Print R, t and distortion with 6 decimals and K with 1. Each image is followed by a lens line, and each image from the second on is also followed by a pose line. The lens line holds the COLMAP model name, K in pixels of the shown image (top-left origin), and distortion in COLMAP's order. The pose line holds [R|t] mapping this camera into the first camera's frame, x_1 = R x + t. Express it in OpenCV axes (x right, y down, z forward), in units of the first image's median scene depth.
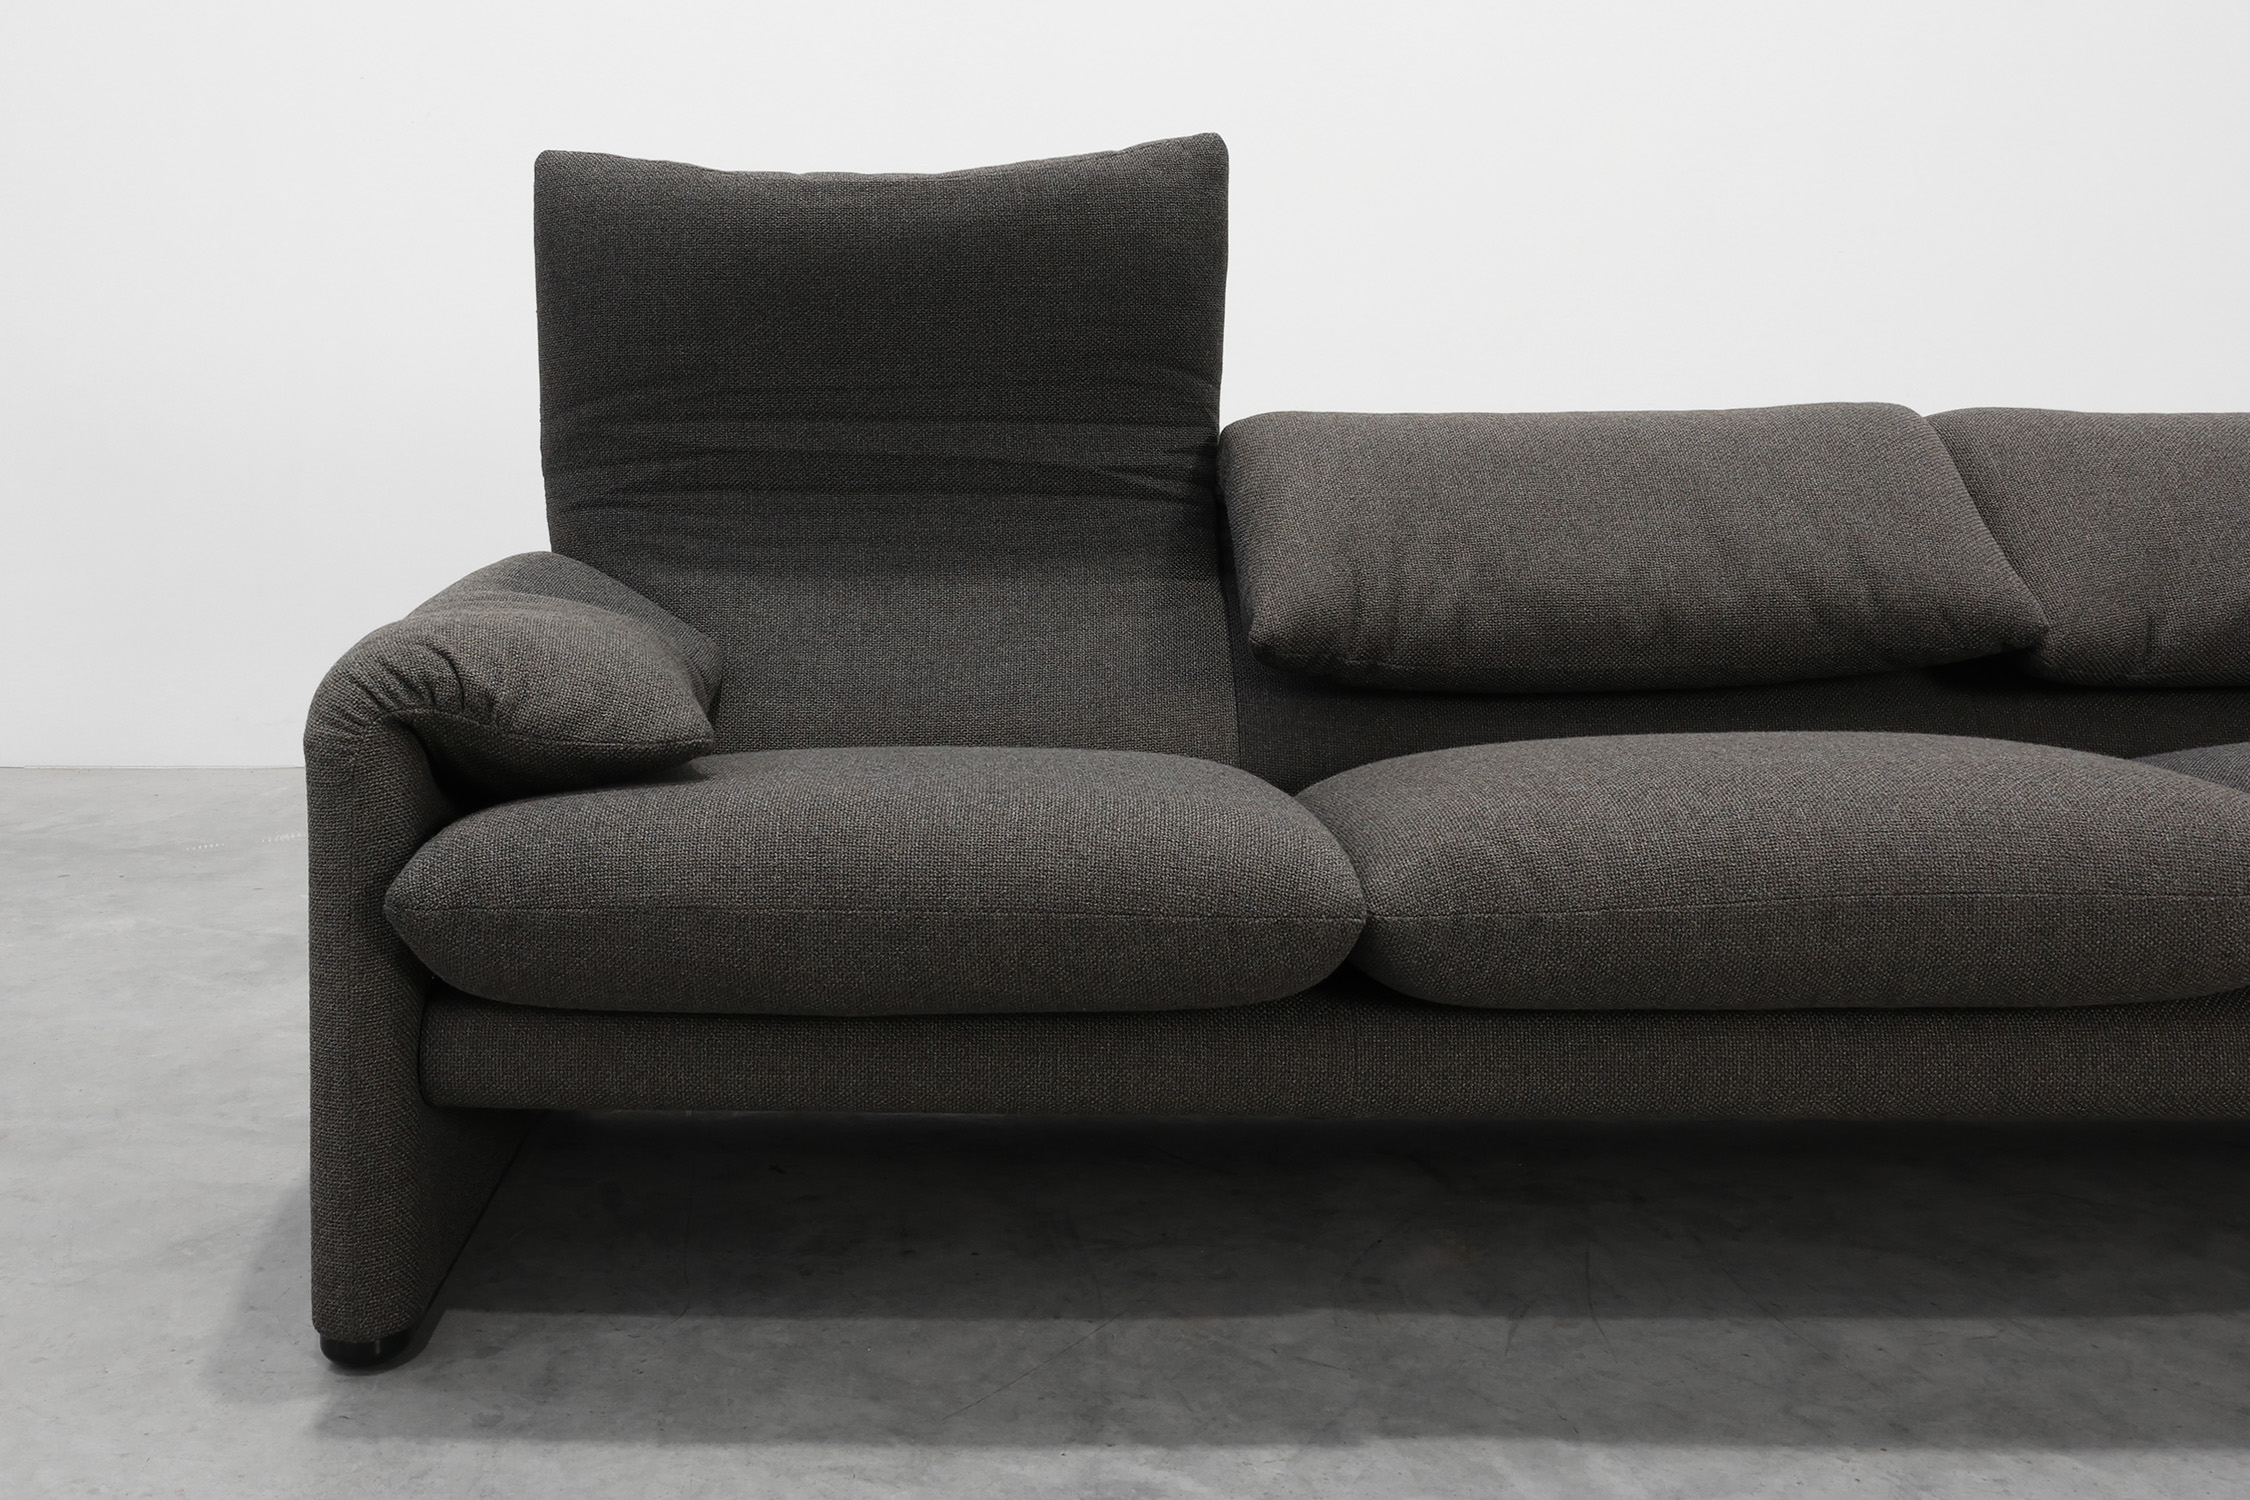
lens RADIAL K [[1905.9, 0, 1068.2], [0, 1905.9, 655.3], [0, 0, 1]] dist [-0.048105, -0.005439]
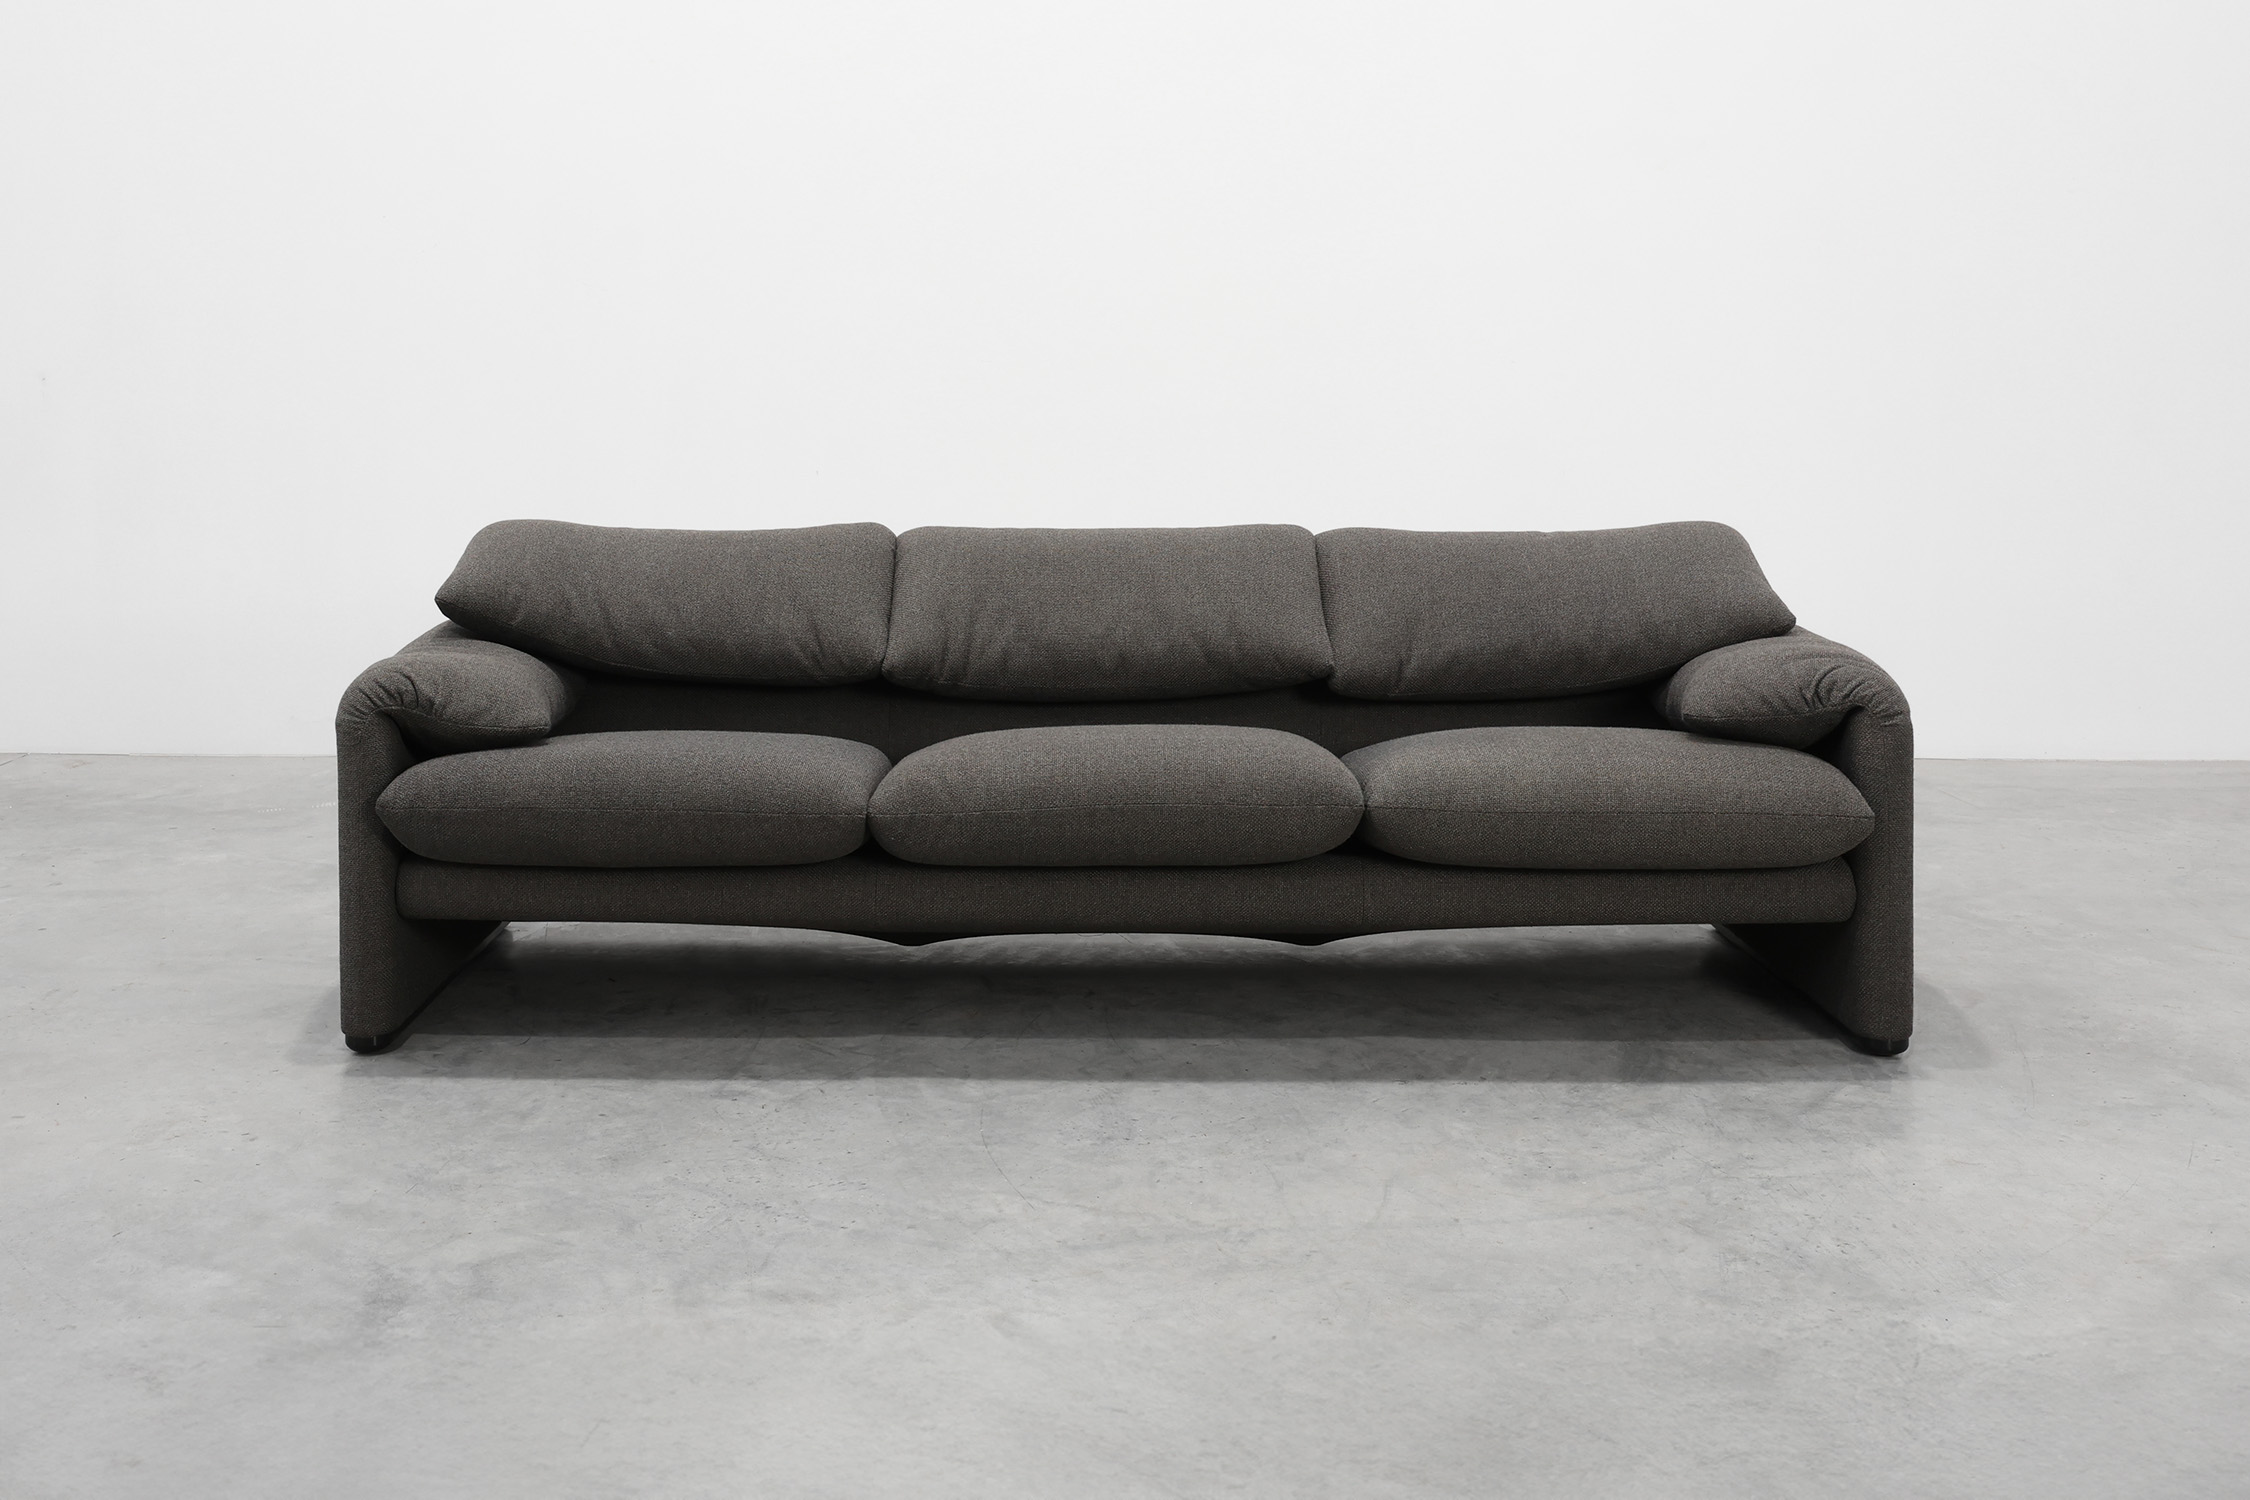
lens RADIAL K [[2007.4, 0, 1125.0], [0, 2007.4, 750.0], [0, 0, 1]] dist [-0.100327, 0.001906]
pose [[0.999926, 0.006871, -0.010078, 0.397267], [-0.006426, 0.999029, 0.043586, -0.018606], [0.010367, -0.043518, 0.998999, -0.946111]]
